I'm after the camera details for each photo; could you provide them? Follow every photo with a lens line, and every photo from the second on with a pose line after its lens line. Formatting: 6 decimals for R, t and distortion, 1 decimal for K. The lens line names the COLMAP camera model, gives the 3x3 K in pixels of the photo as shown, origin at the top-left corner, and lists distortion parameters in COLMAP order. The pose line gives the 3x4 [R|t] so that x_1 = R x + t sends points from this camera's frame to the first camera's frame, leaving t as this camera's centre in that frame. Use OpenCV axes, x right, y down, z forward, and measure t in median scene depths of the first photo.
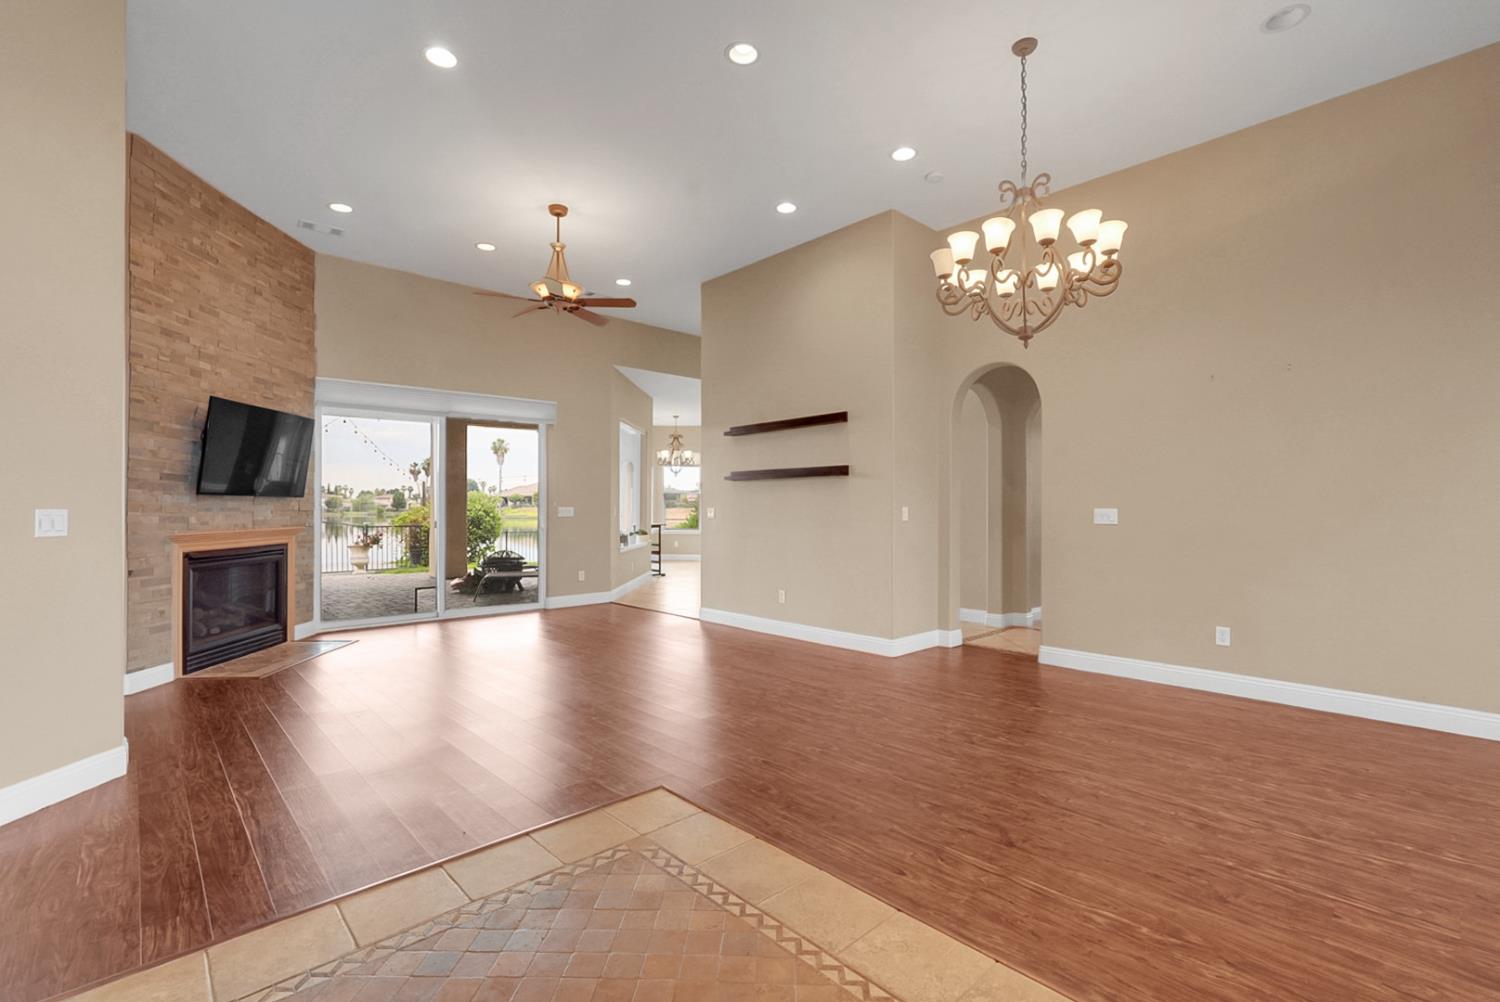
lens RADIAL K [[659.1, 0, 748.4], [0, 659.1, 502.3], [0, 0, 1]] dist [0.000964, 0.001119]
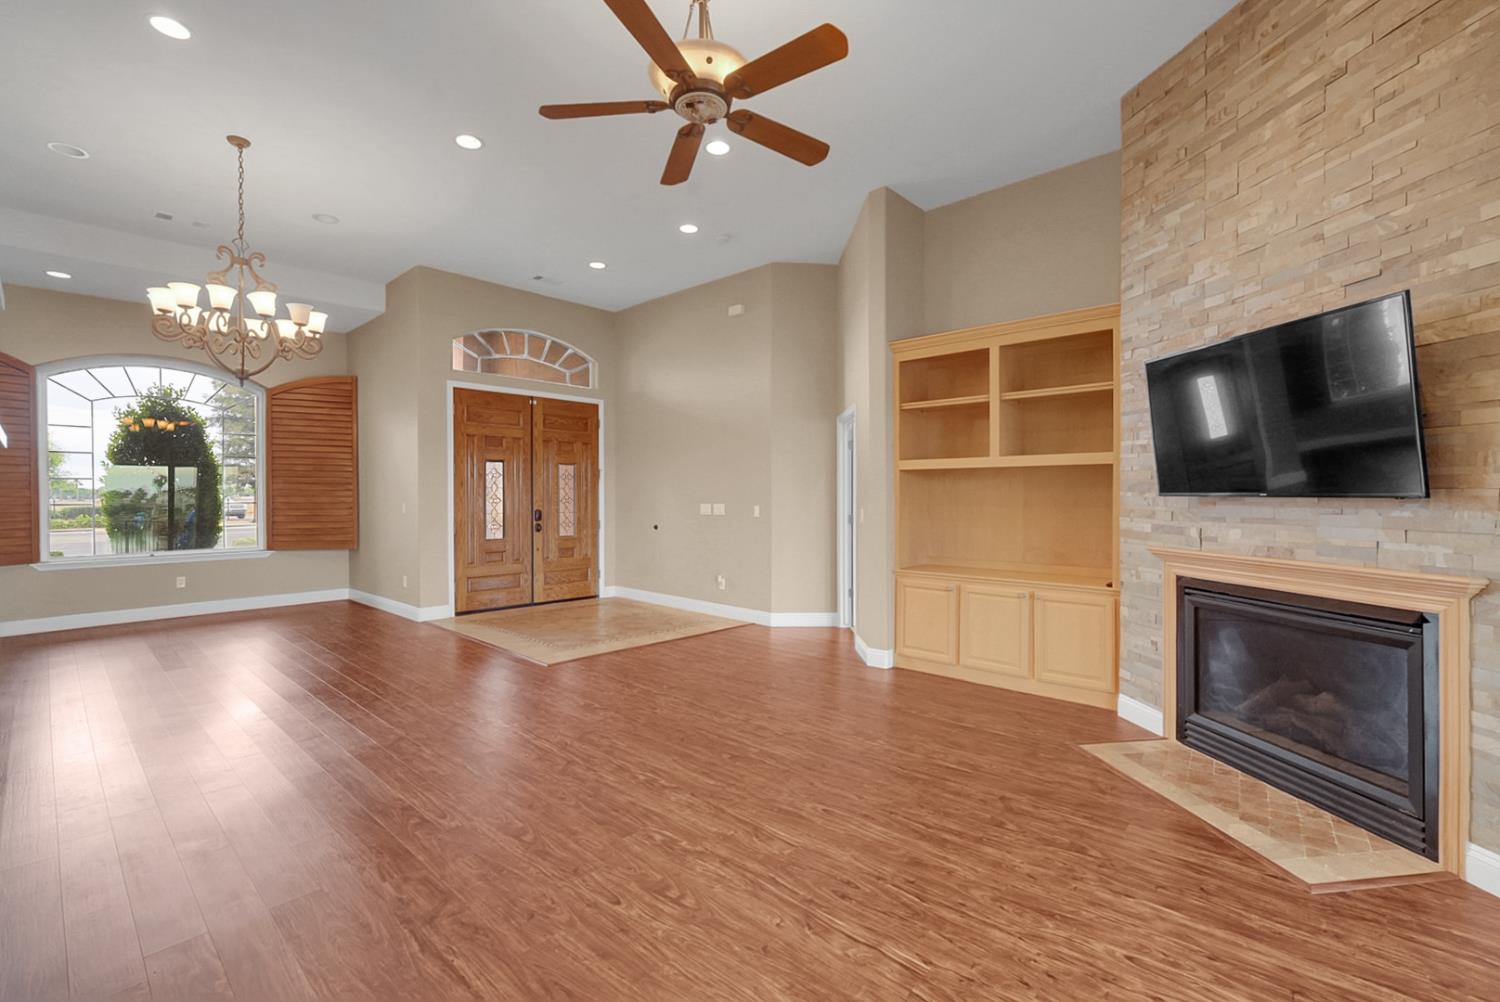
lens RADIAL K [[659.1, 0, 734.9], [0, 659.1, 502.1], [0, 0, 1]] dist [0.000964, 0.001119]
pose [[-0.996070, -0.003609, -0.088493, -0.239271], [-0.003640, 0.999993, 0.000189, -0.002747], [0.088492, 0.000510, -0.996077, 1.364930]]
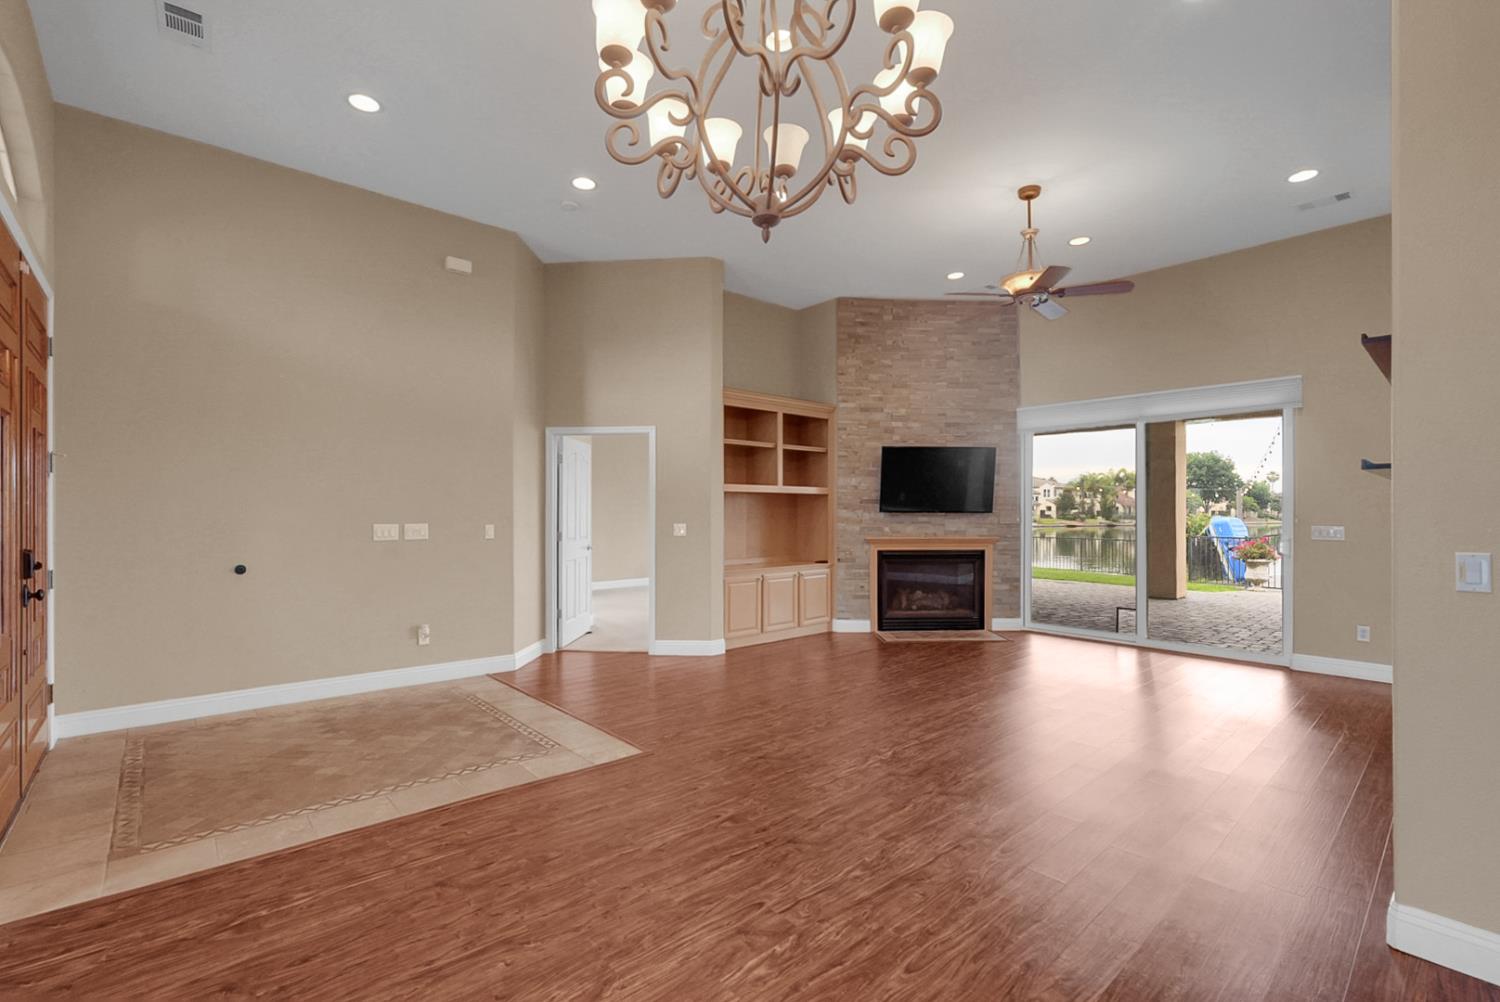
lens RADIAL K [[659.1, 0, 754.4], [0, 659.1, 505.0], [0, 0, 1]] dist [0.000964, 0.001119]
pose [[-0.006826, -0.007017, -0.999952, 0.544390], [0.004887, 0.999963, -0.007050, -0.015808], [0.999965, -0.004935, -0.006791, 0.583427]]
